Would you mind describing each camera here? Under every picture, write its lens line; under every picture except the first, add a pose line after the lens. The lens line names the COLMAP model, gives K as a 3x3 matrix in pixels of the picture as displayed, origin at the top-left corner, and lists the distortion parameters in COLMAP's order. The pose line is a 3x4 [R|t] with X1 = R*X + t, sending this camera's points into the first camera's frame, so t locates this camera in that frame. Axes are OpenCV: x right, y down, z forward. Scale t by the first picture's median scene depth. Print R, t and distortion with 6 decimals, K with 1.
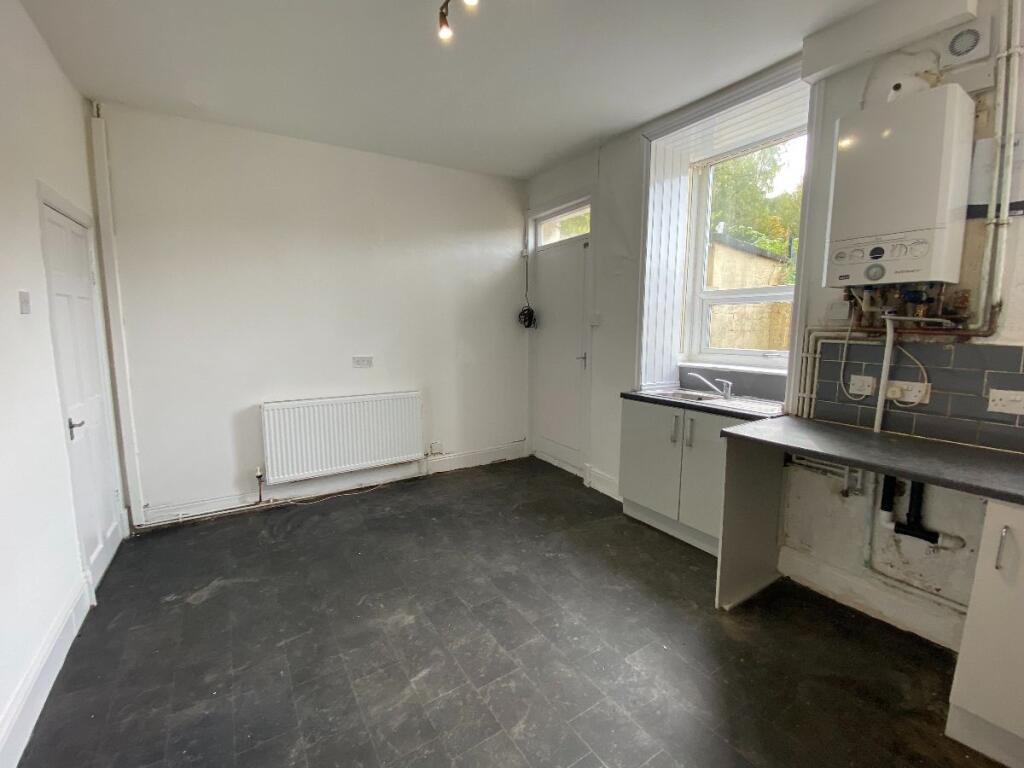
lens RADIAL K [[436.0, 0, 500.5], [0, 436.0, 381.9], [0, 0, 1]] dist [-0.000913, -0.000384]
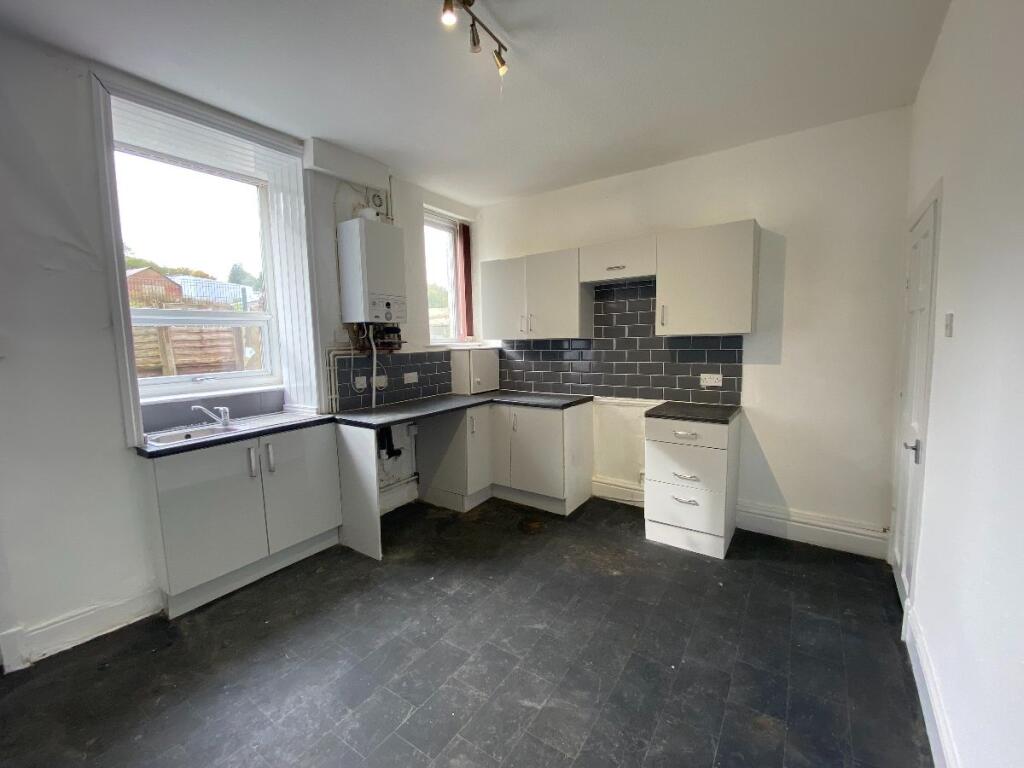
lens RADIAL K [[430.7, 0, 512.0], [0, 430.7, 384.0], [0, 0, 1]] dist [0.002889, -0.000139]
pose [[-0.400378, -0.093235, 0.911594, -0.876150], [0.139325, 0.977051, 0.161122, -0.170975], [-0.905696, 0.191518, -0.378200, 1.126771]]
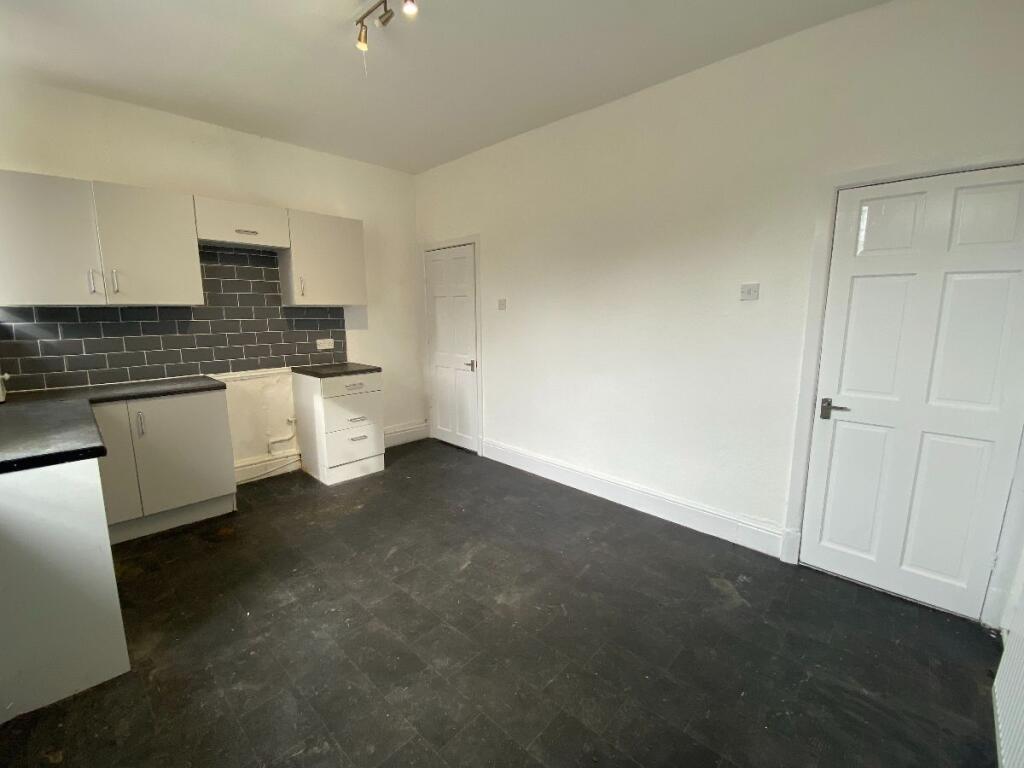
lens RADIAL K [[436.0, 0, 500.5], [0, 436.0, 381.9], [0, 0, 1]] dist [-0.000913, -0.000384]
pose [[-0.968389, 0.041010, -0.246051, 0.019141], [-0.031447, 0.958452, 0.283515, -0.238469], [0.247455, 0.282290, -0.926865, 1.895477]]
